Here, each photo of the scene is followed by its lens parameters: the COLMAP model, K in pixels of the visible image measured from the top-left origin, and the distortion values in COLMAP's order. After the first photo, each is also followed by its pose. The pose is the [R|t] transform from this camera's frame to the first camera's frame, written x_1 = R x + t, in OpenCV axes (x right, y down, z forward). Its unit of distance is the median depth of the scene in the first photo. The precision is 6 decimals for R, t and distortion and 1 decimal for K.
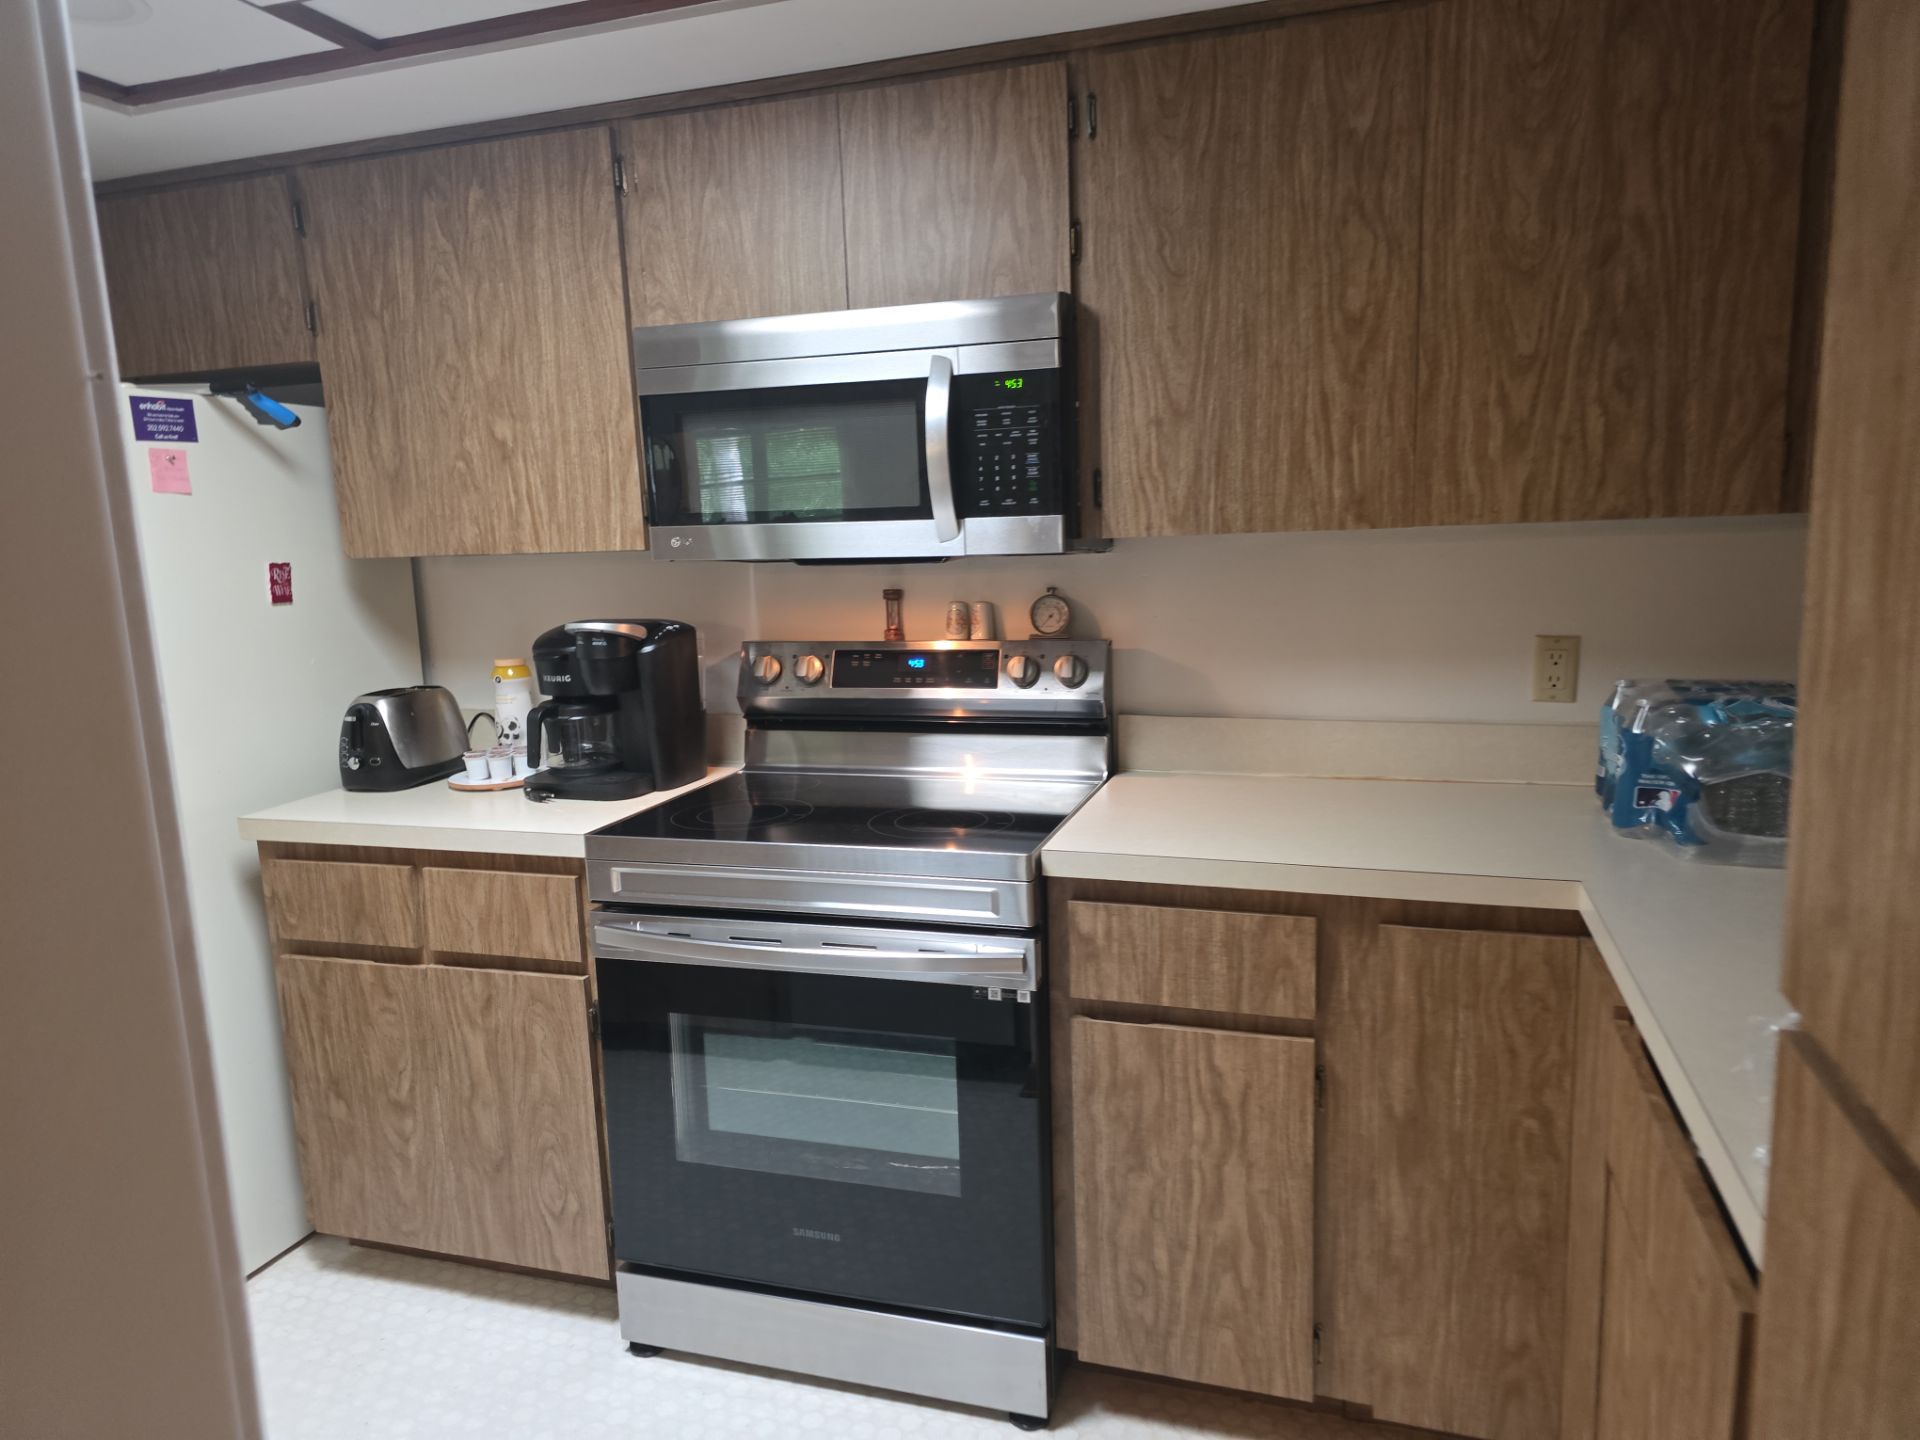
lens RADIAL K [[1297.7, 0, 951.4], [0, 1297.7, 721.9], [0, 0, 1]] dist [0.055915, -0.053625]
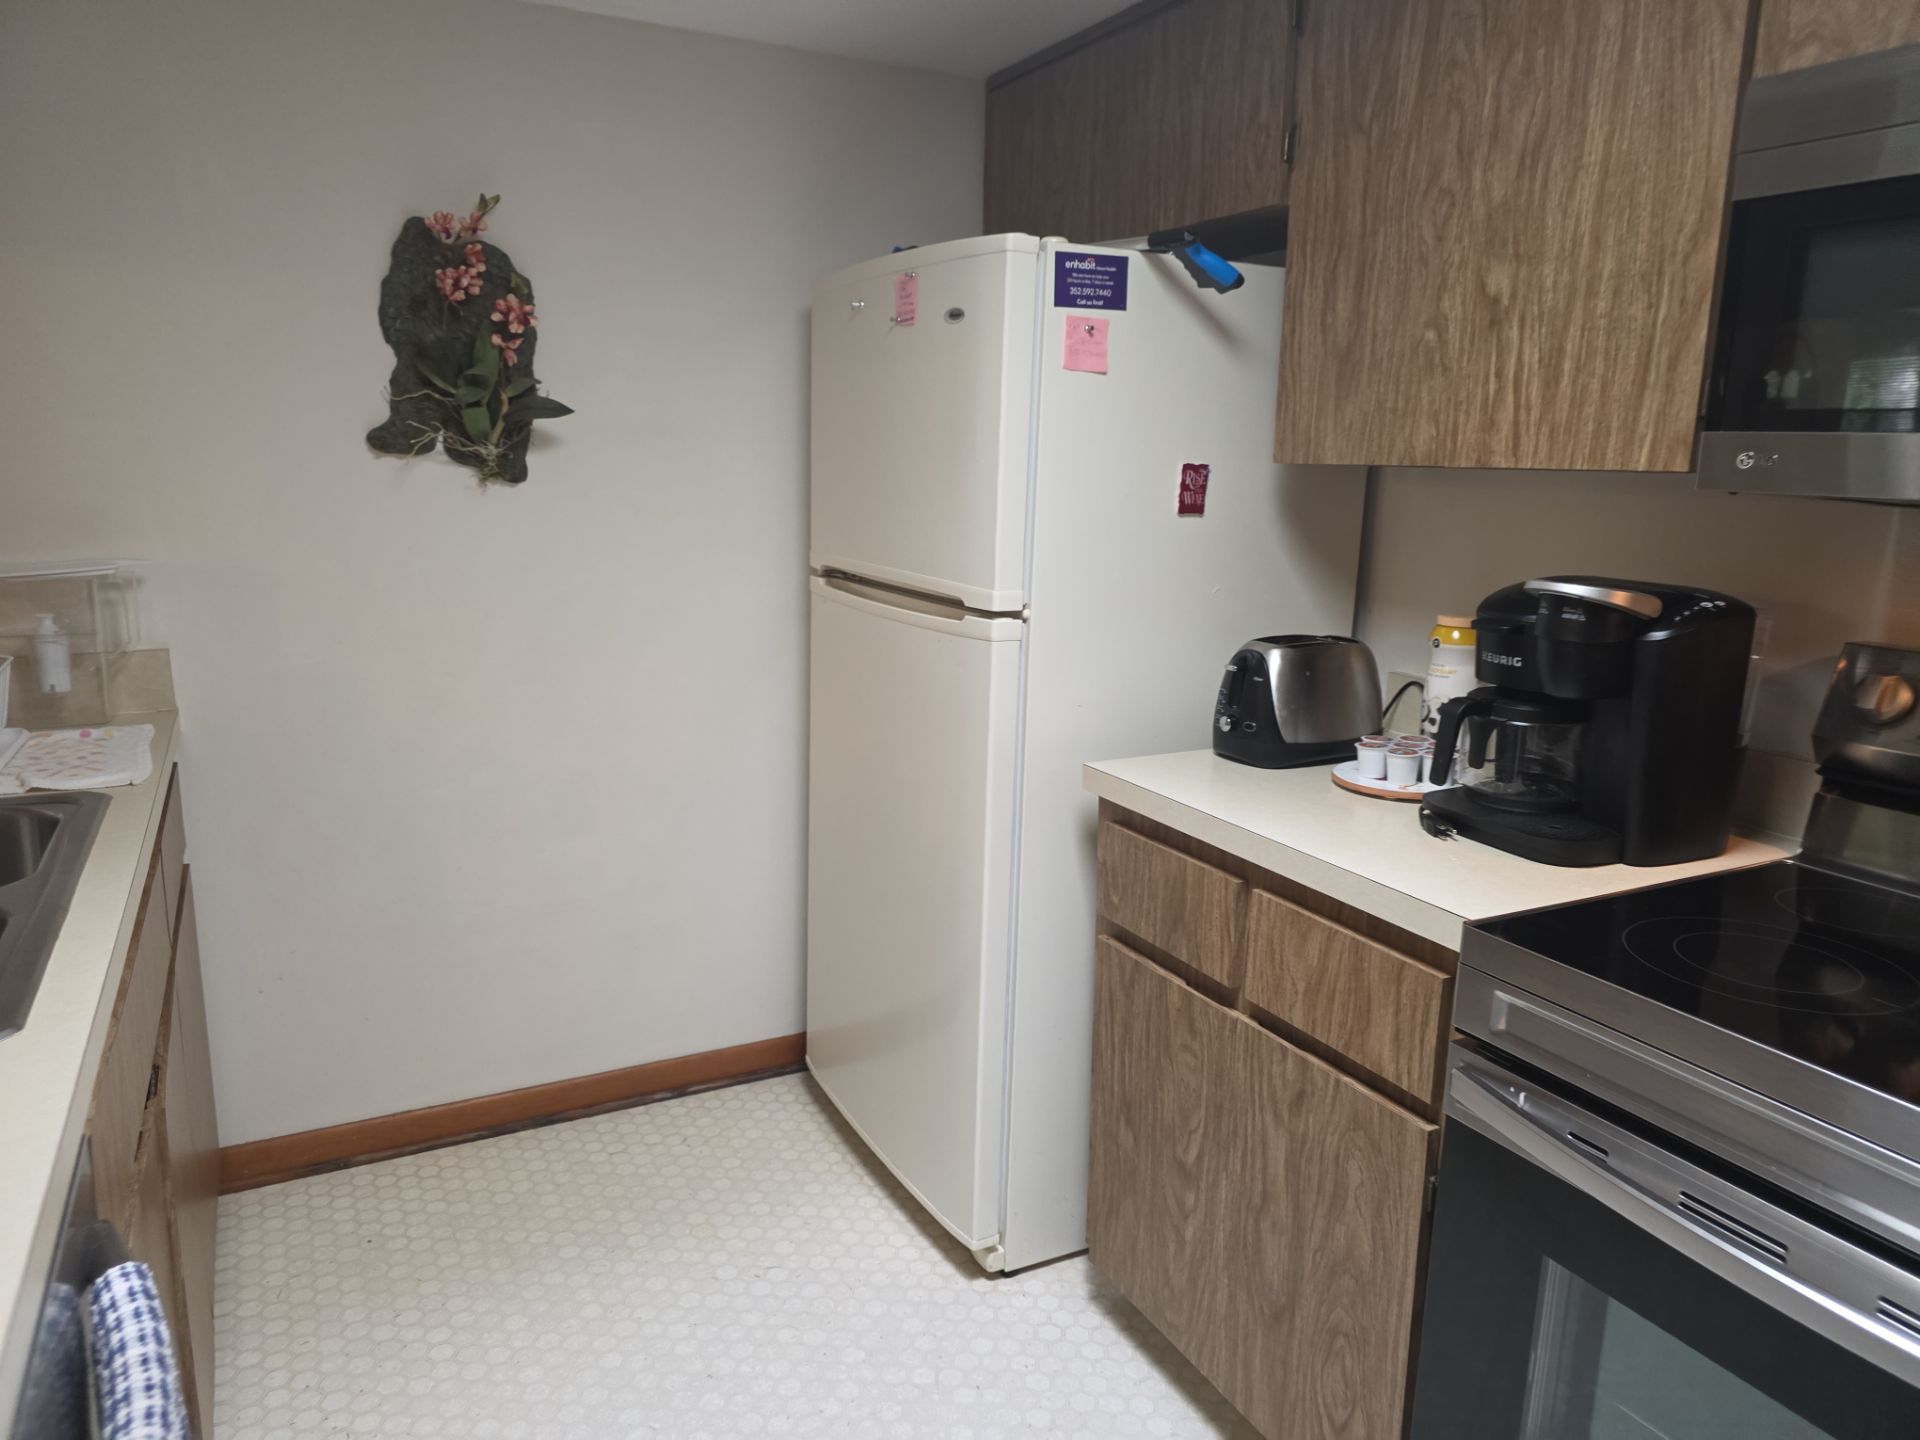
lens RADIAL K [[1297.7, 0, 951.4], [0, 1297.7, 721.9], [0, 0, 1]] dist [0.055915, -0.053625]
pose [[0.715064, 0.193262, -0.671813, -0.049104], [-0.156164, 0.980901, 0.115960, -0.036358], [0.681393, 0.021994, 0.731588, 0.327550]]
